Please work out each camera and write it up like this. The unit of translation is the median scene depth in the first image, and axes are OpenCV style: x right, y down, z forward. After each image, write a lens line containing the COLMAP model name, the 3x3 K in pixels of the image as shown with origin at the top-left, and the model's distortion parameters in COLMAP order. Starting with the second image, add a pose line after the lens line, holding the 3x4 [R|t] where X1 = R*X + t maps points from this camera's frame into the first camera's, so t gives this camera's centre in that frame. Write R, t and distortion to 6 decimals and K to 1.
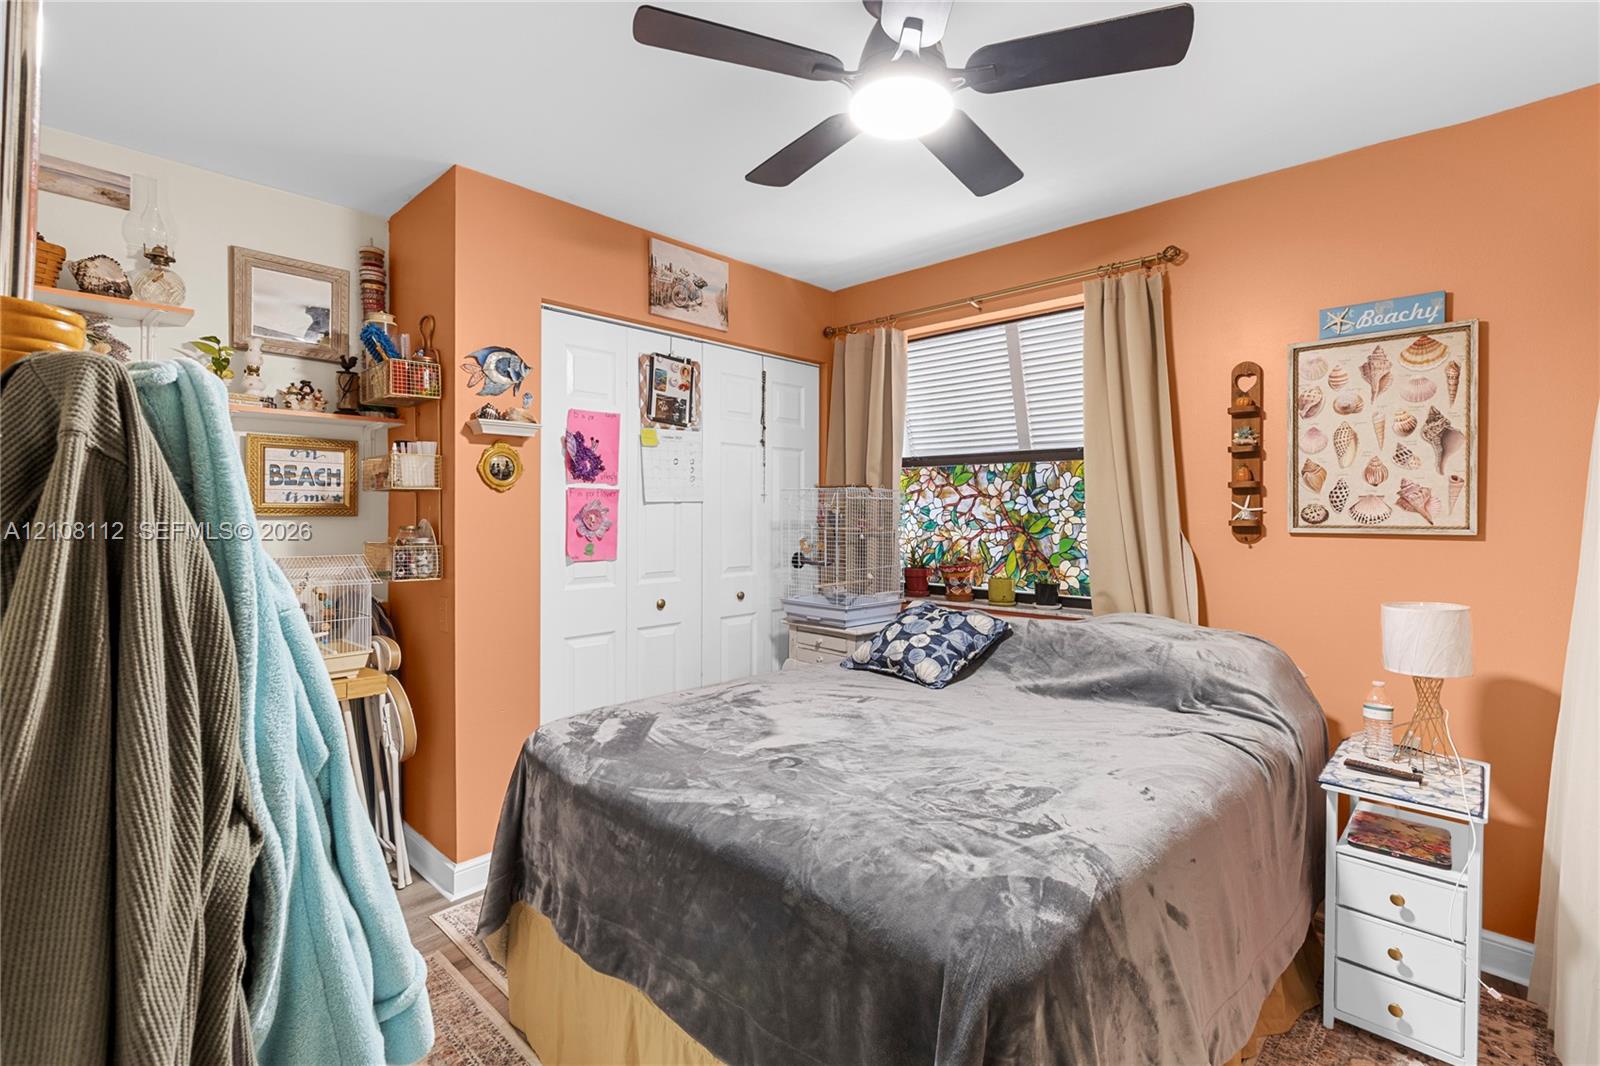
lens RADIAL K [[736.8, 0, 802.7], [0, 736.8, 496.0], [0, 0, 1]] dist [0.003025, 0.000416]
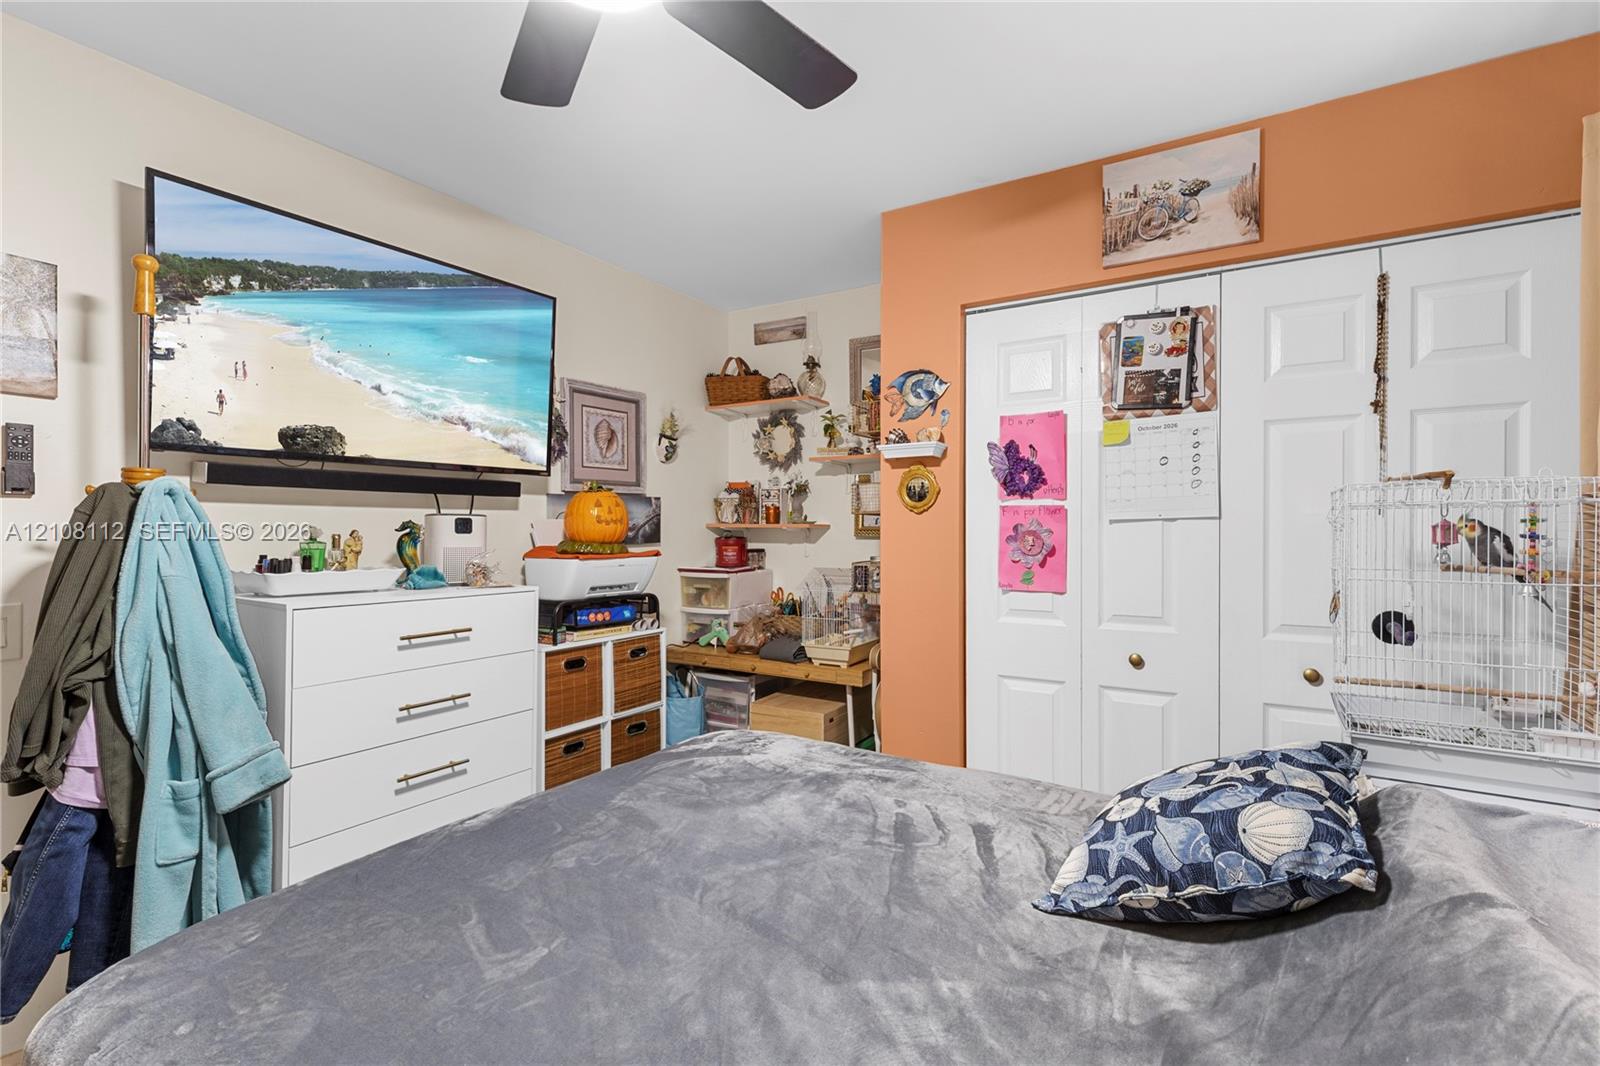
lens RADIAL K [[718.8, 0, 811.4], [0, 718.8, 517.7], [0, 0, 1]] dist [0.003220, 0.000829]
pose [[0.211433, -0.021294, -0.977161, 0.452077], [0.022926, 0.999596, -0.016822, 0.011492], [0.977124, -0.018846, 0.211835, 0.566991]]
